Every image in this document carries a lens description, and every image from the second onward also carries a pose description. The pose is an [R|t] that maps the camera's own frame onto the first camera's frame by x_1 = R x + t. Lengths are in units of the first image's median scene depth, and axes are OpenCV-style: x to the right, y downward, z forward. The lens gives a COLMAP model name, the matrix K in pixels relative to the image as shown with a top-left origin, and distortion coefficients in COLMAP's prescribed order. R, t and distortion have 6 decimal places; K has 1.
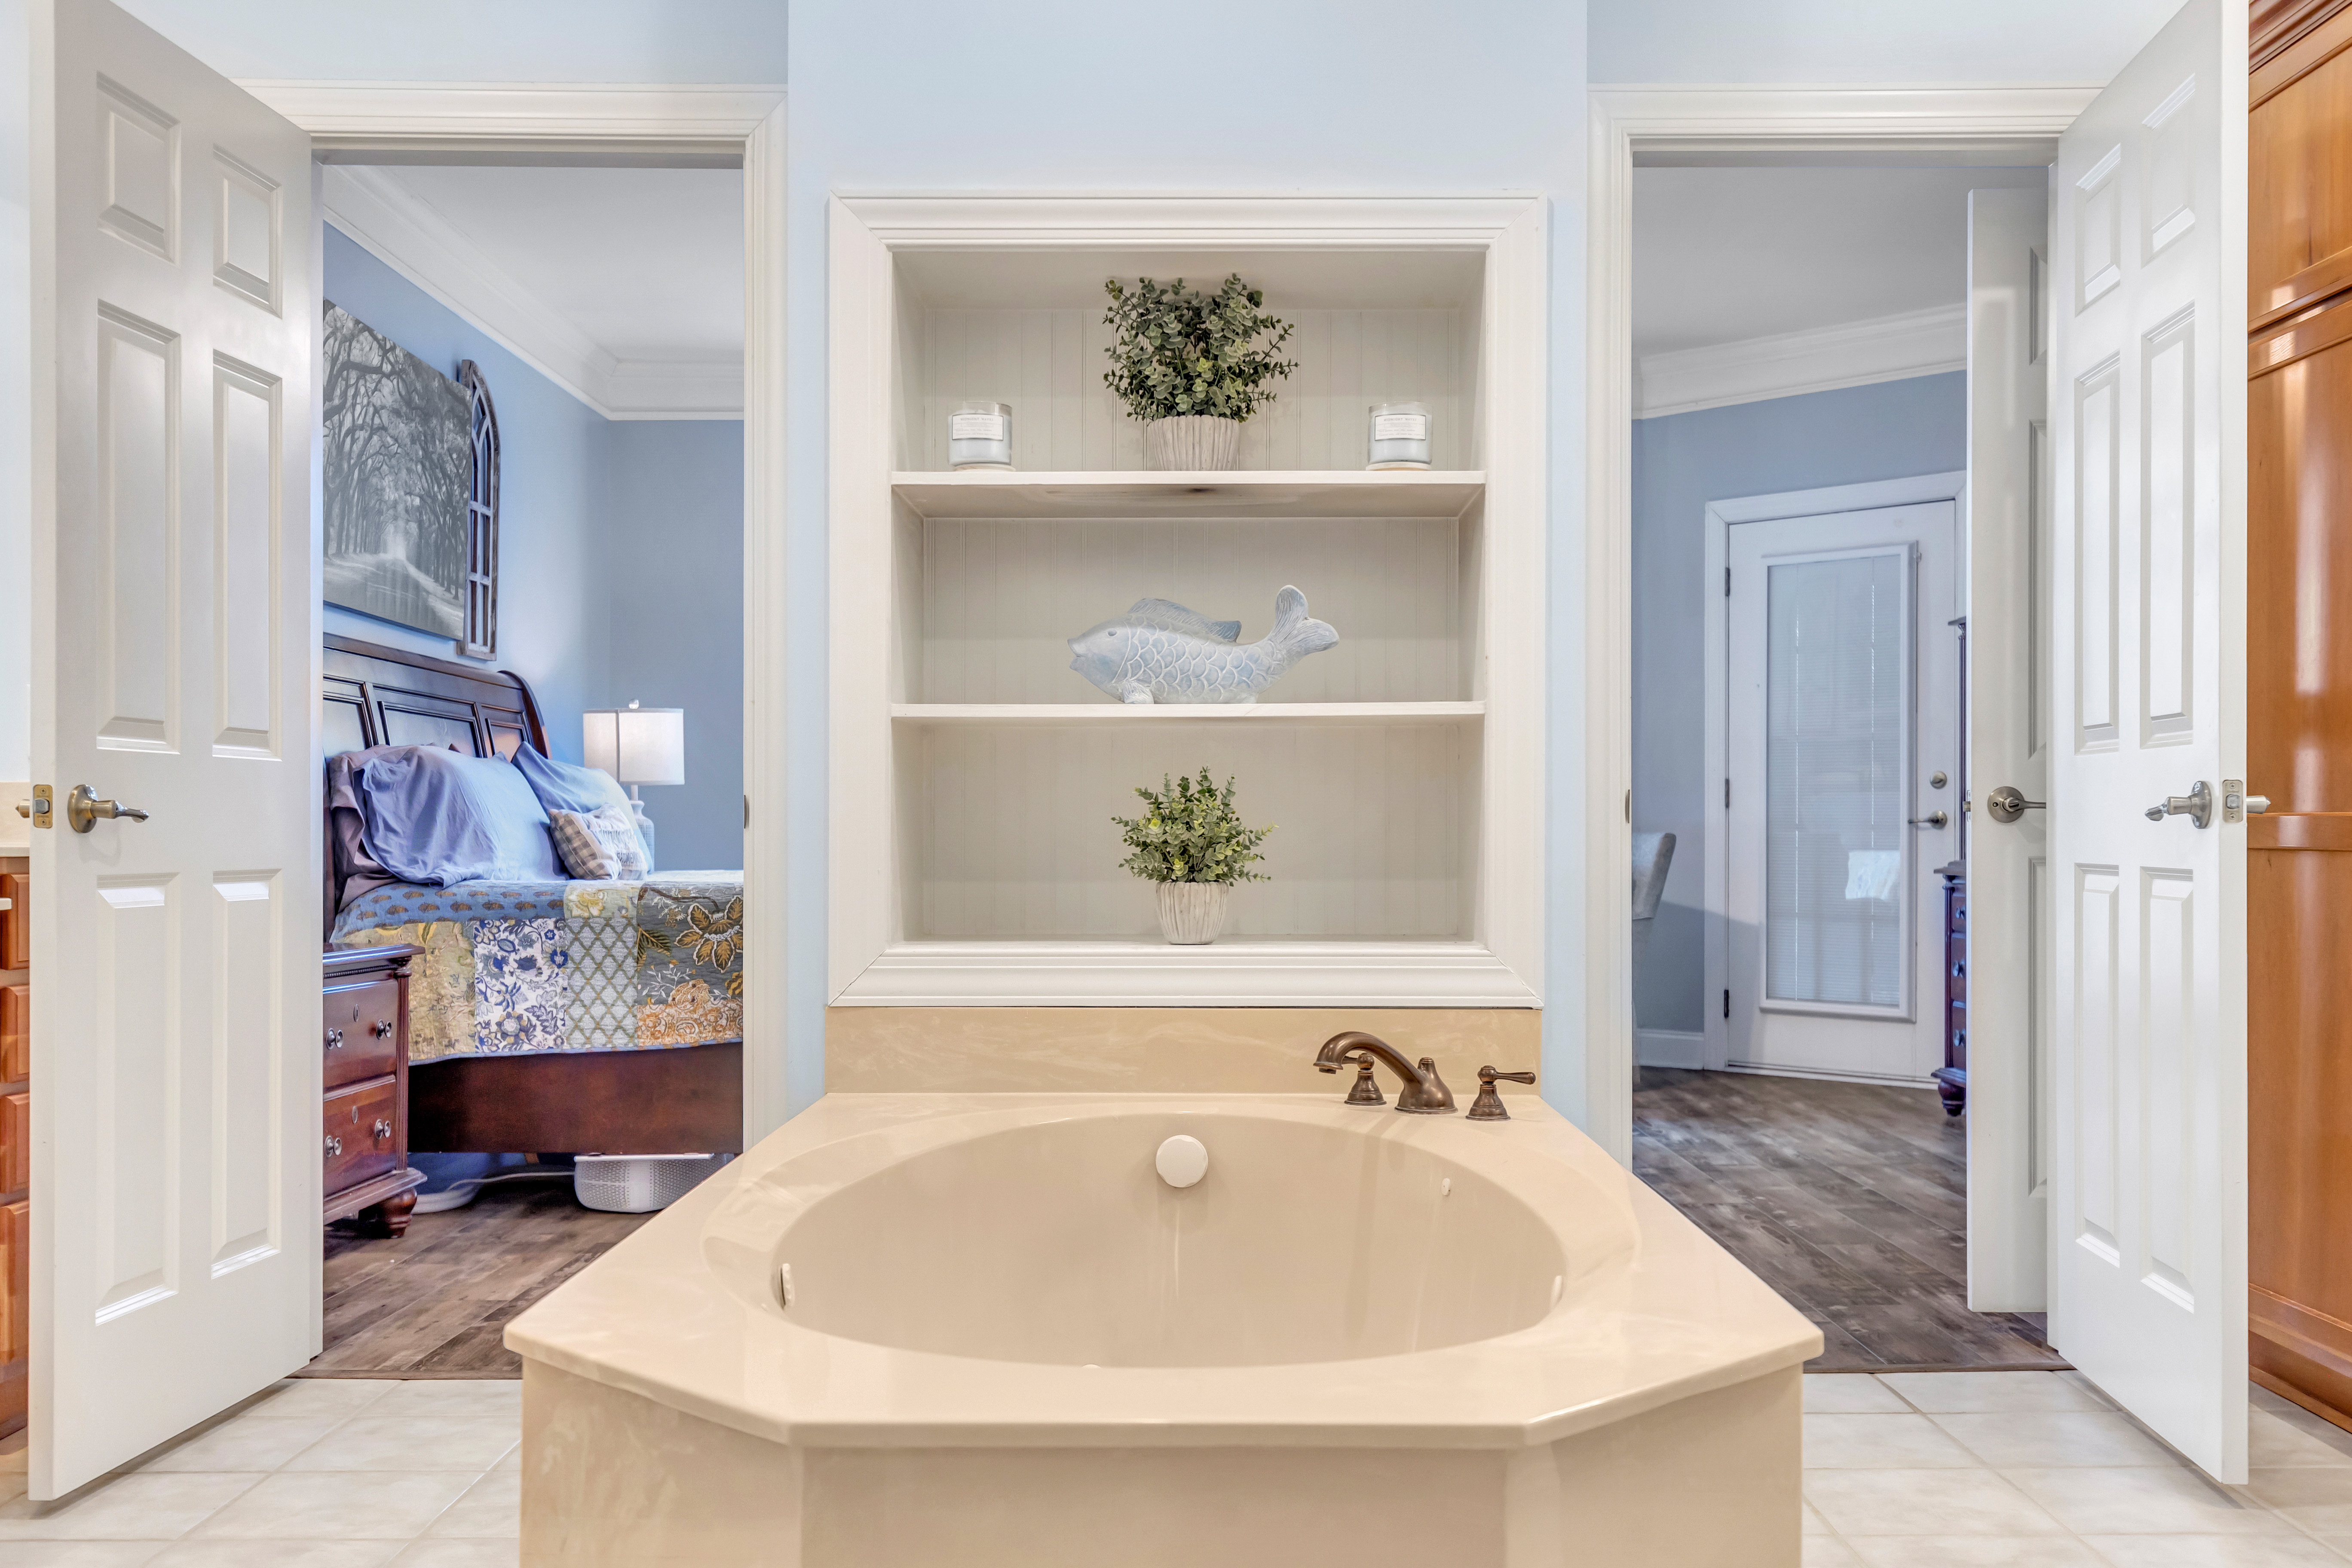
lens RADIAL K [[2325.6, 0, 1182.3], [0, 2325.6, 778.3], [0, 0, 1]] dist [-0.008089, 0.000000]
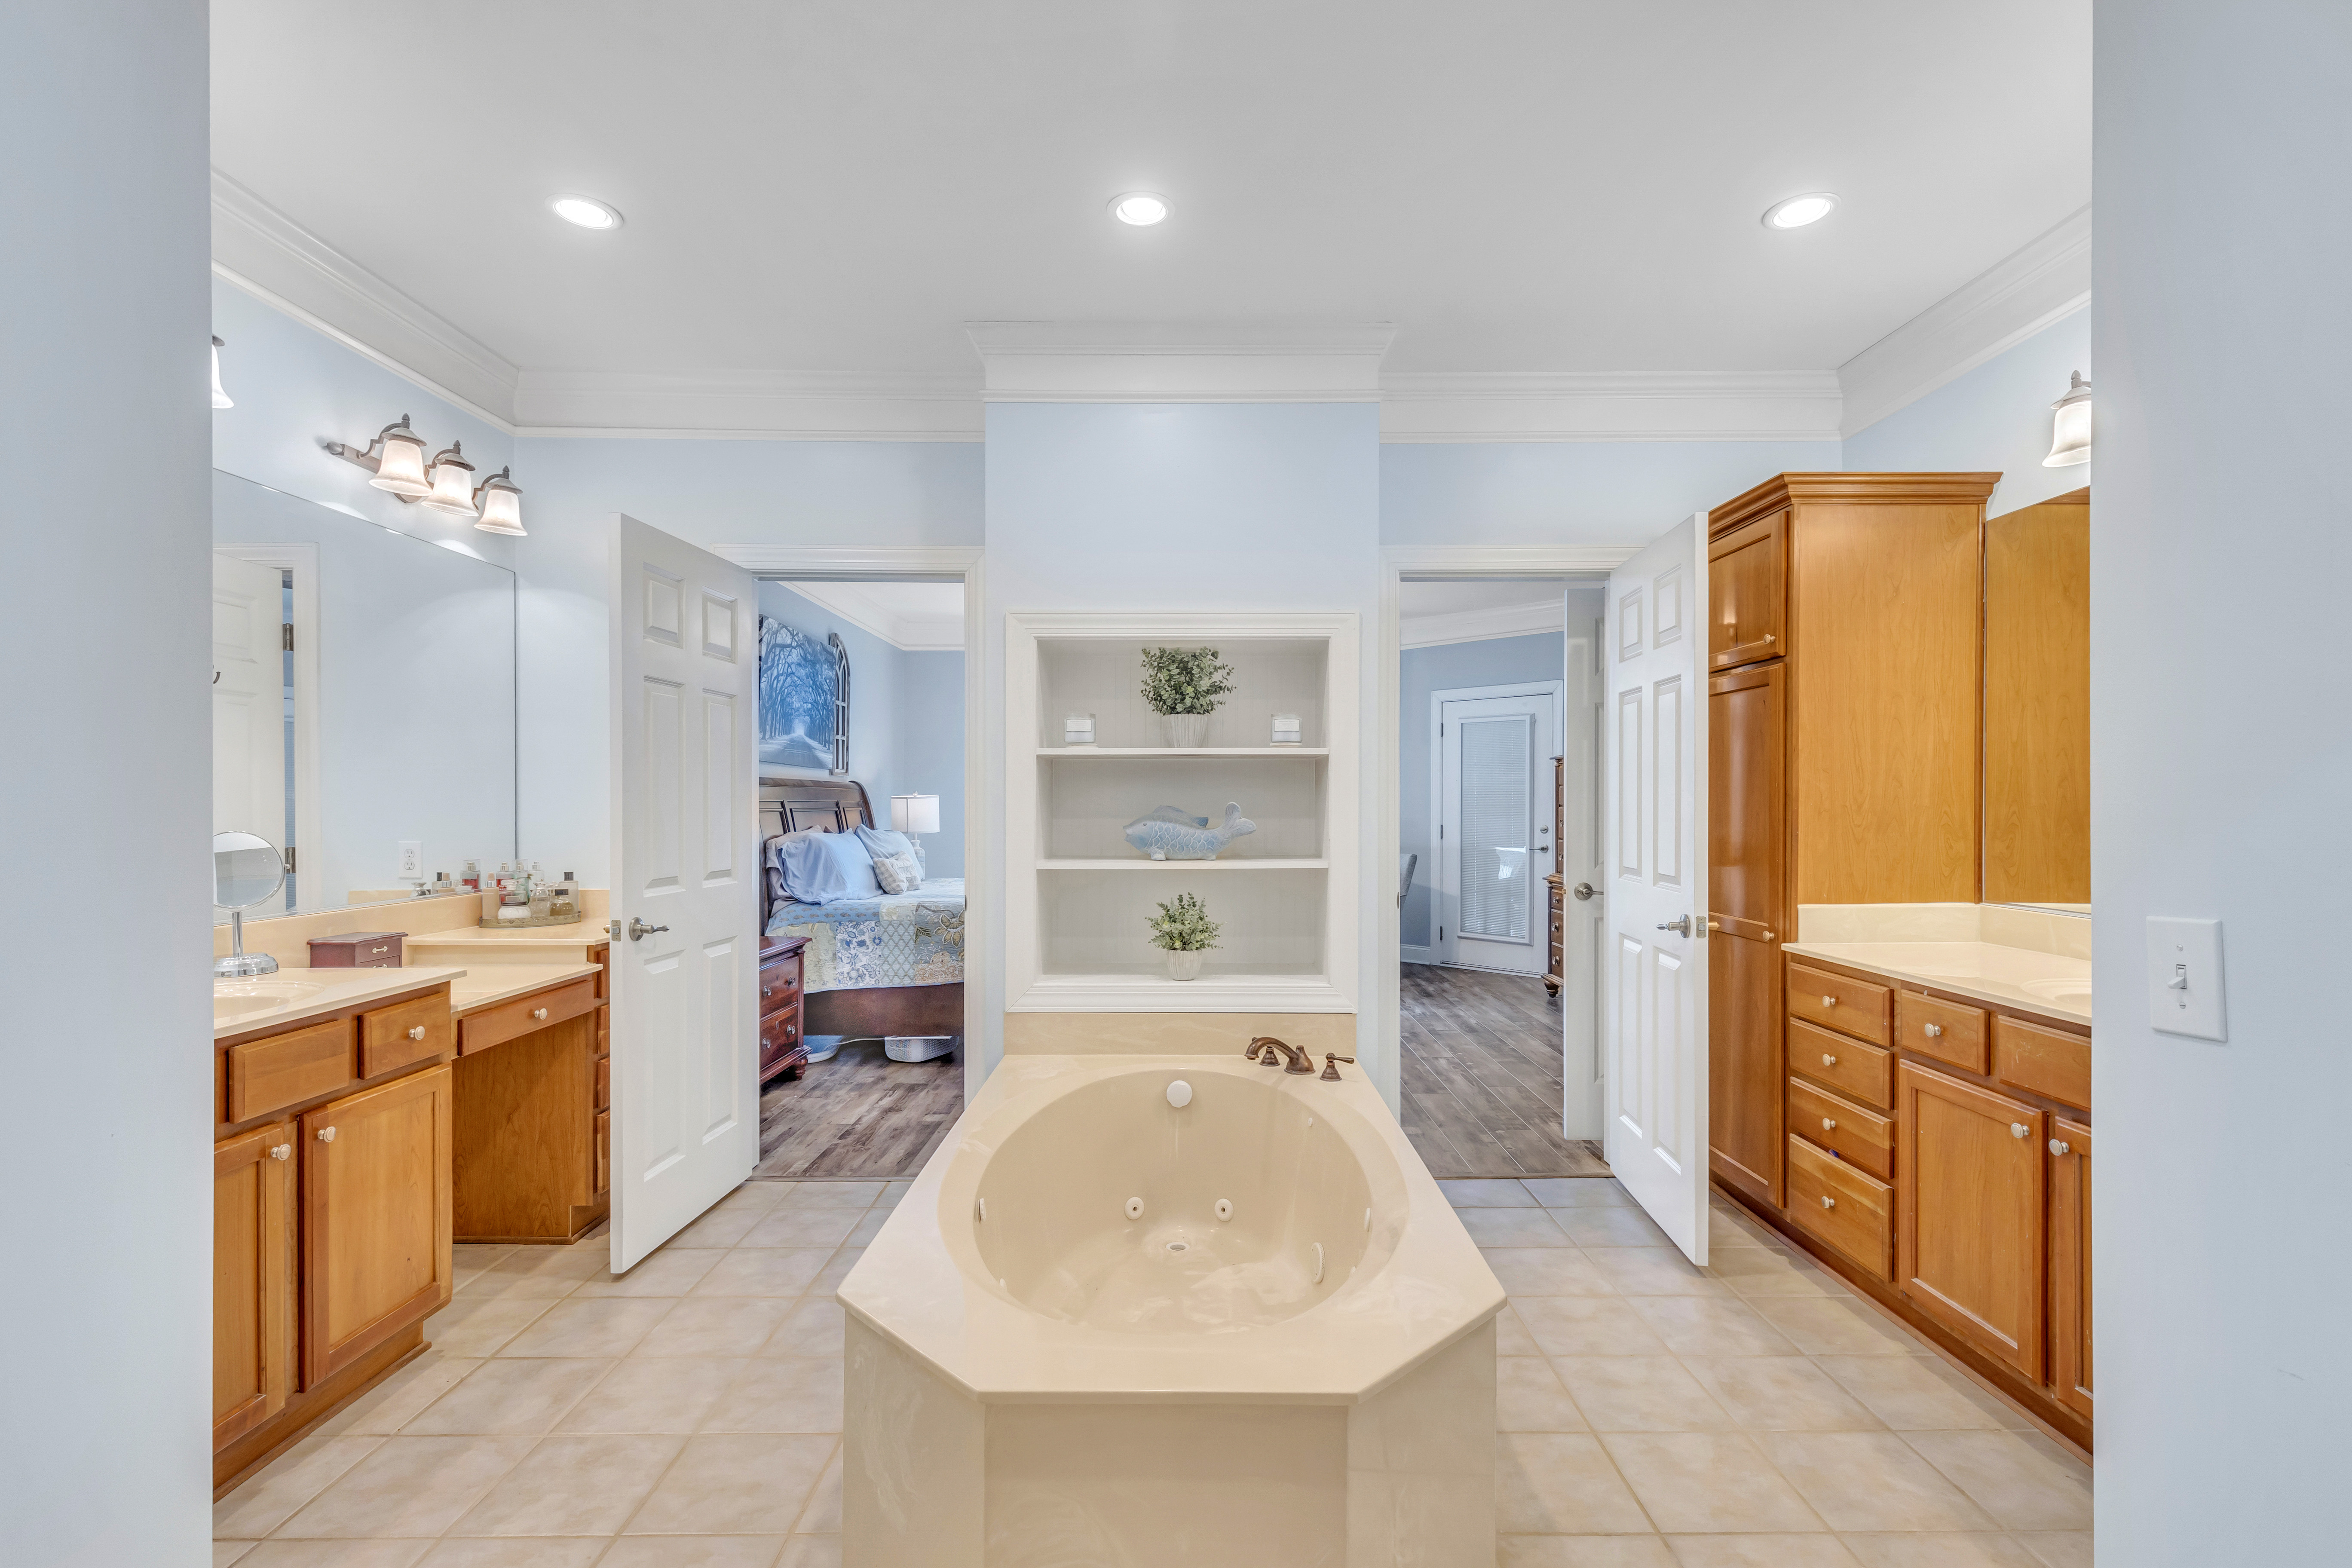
lens RADIAL K [[1108.6, 0, 1173.0], [0, 1108.6, 796.8], [0, 0, 1]] dist [0.000352, -0.001517]
pose [[0.999985, -0.000227, -0.005402, -0.000453], [0.000243, 0.999996, 0.002814, -0.088411], [0.005401, -0.002815, 0.999981, 0.030302]]
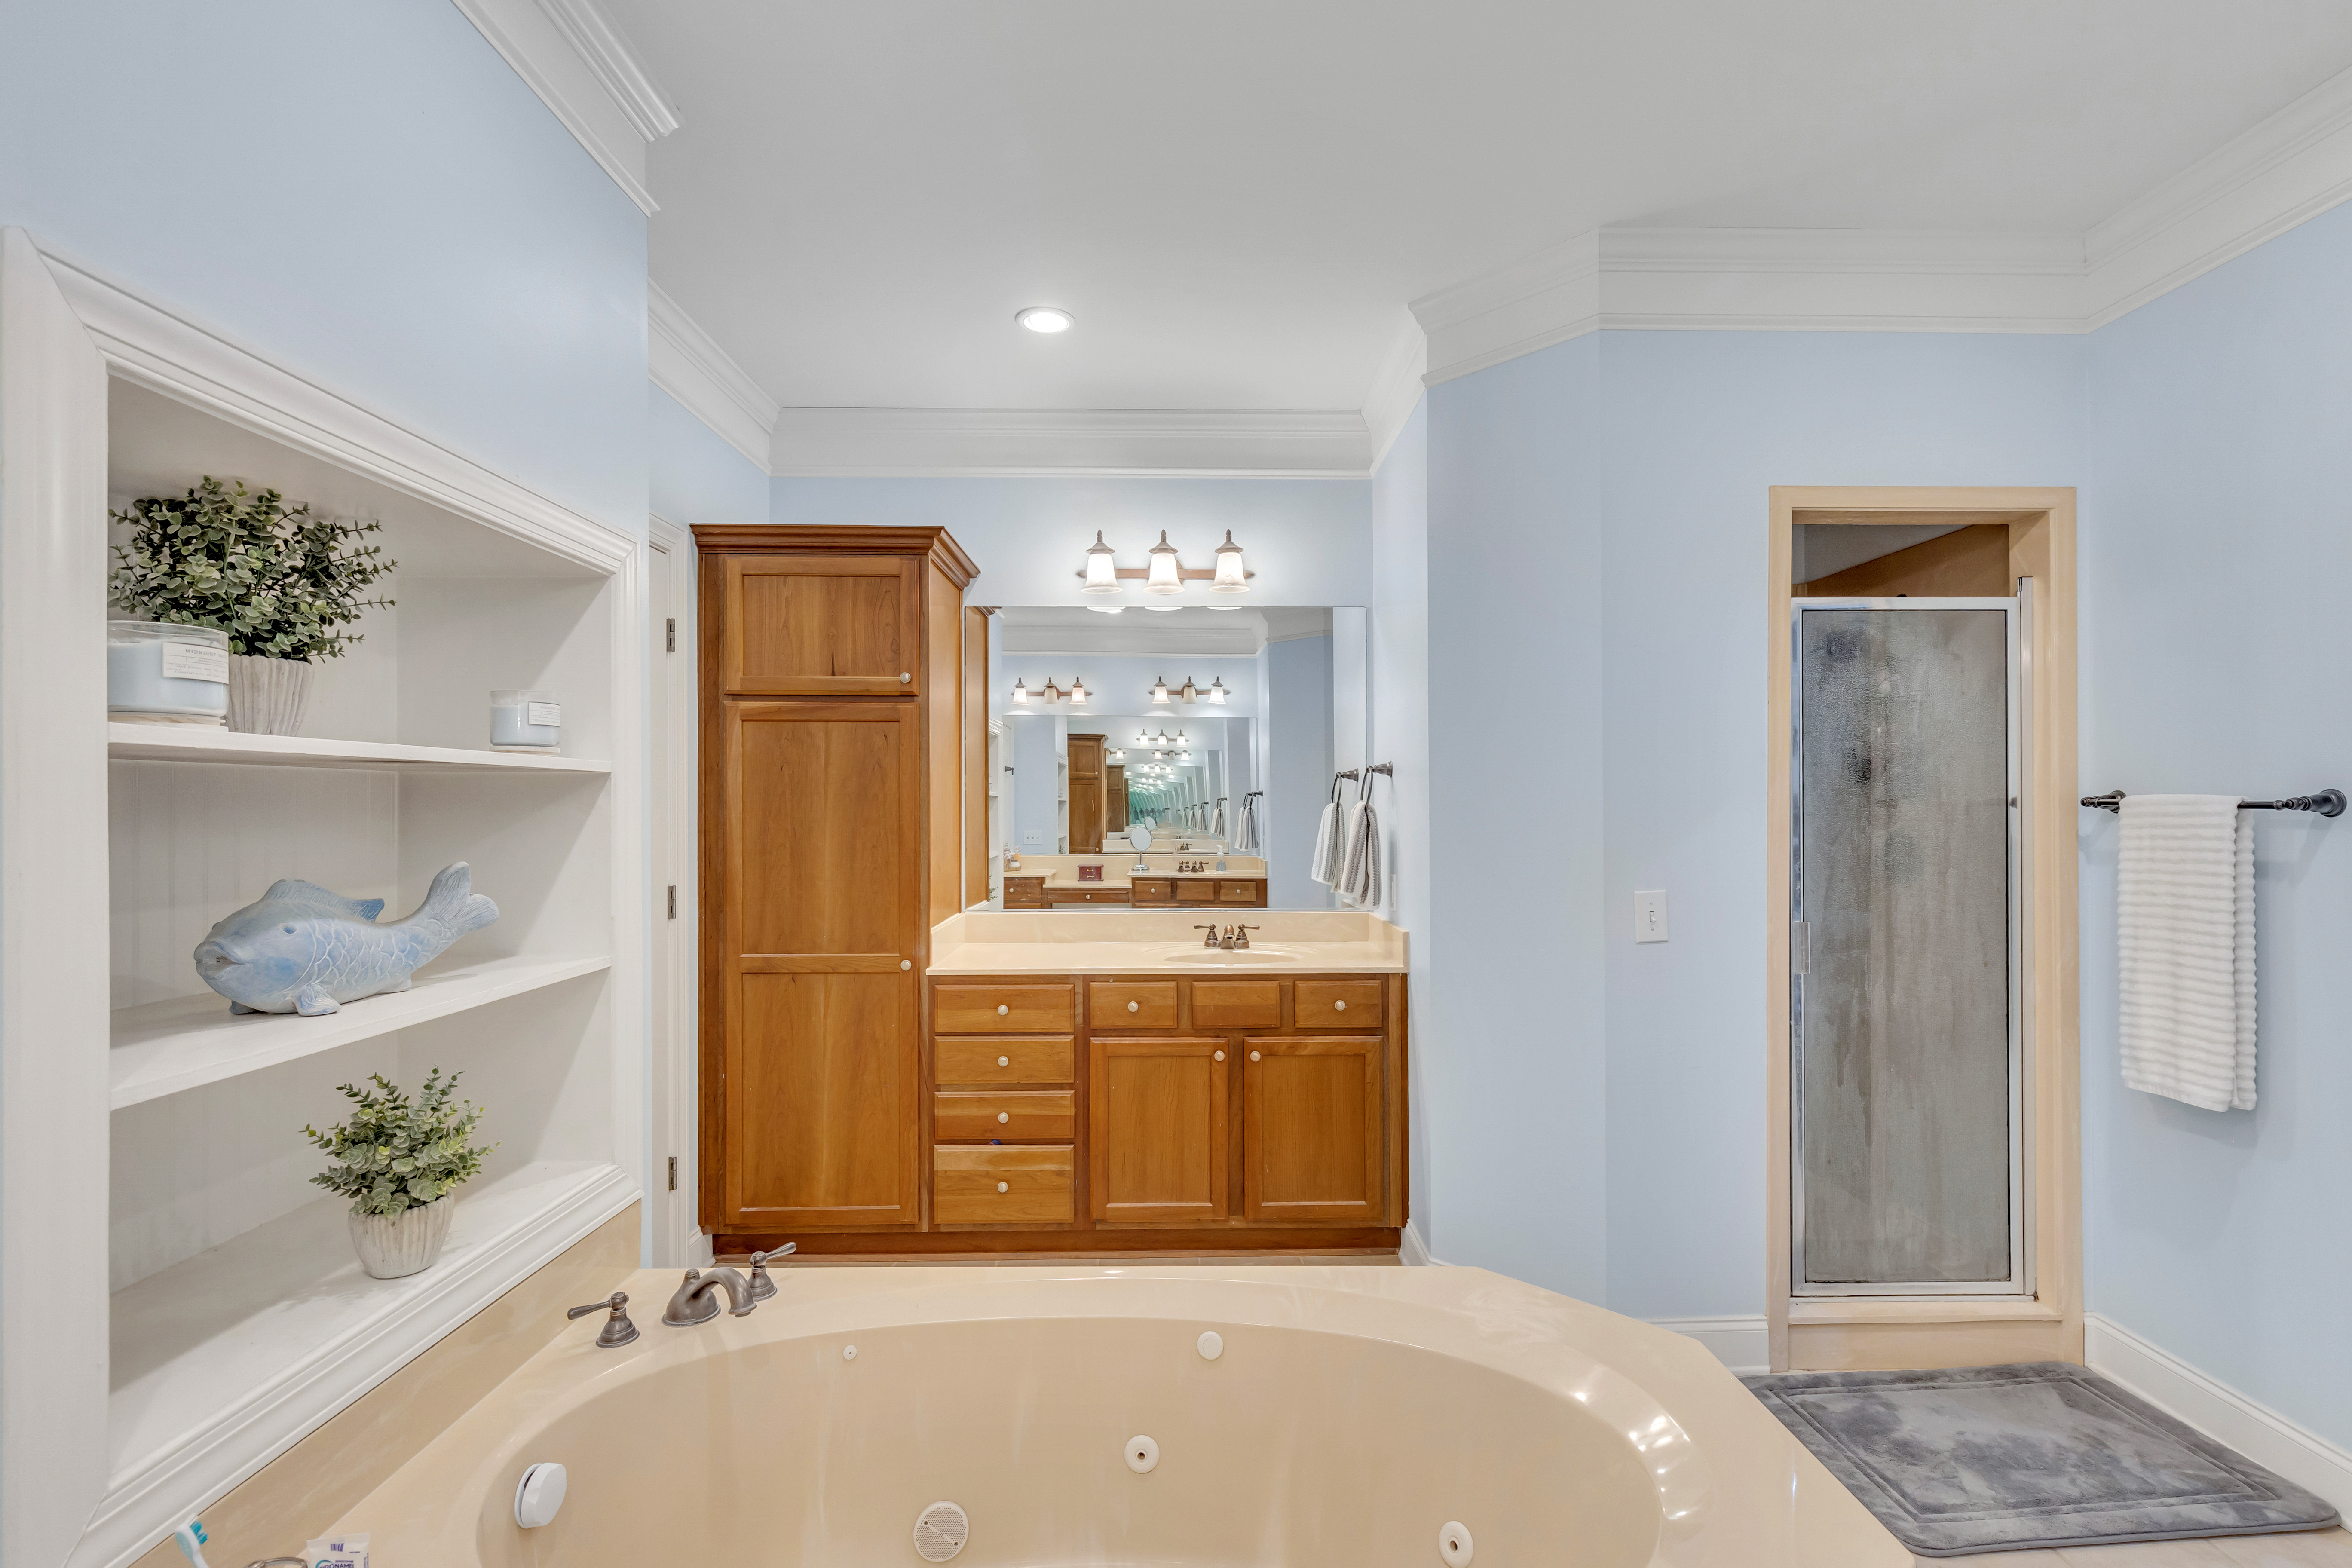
lens RADIAL K [[1063.4, 0, 1190.6], [0, 1063.4, 801.5], [0, 0, 1]] dist [0.002289, -0.001298]
pose [[-0.014715, 0.004120, 0.999883, -0.403608], [-0.005416, 0.999977, -0.004200, -0.106236], [-0.999877, -0.005477, -0.014693, 0.683254]]
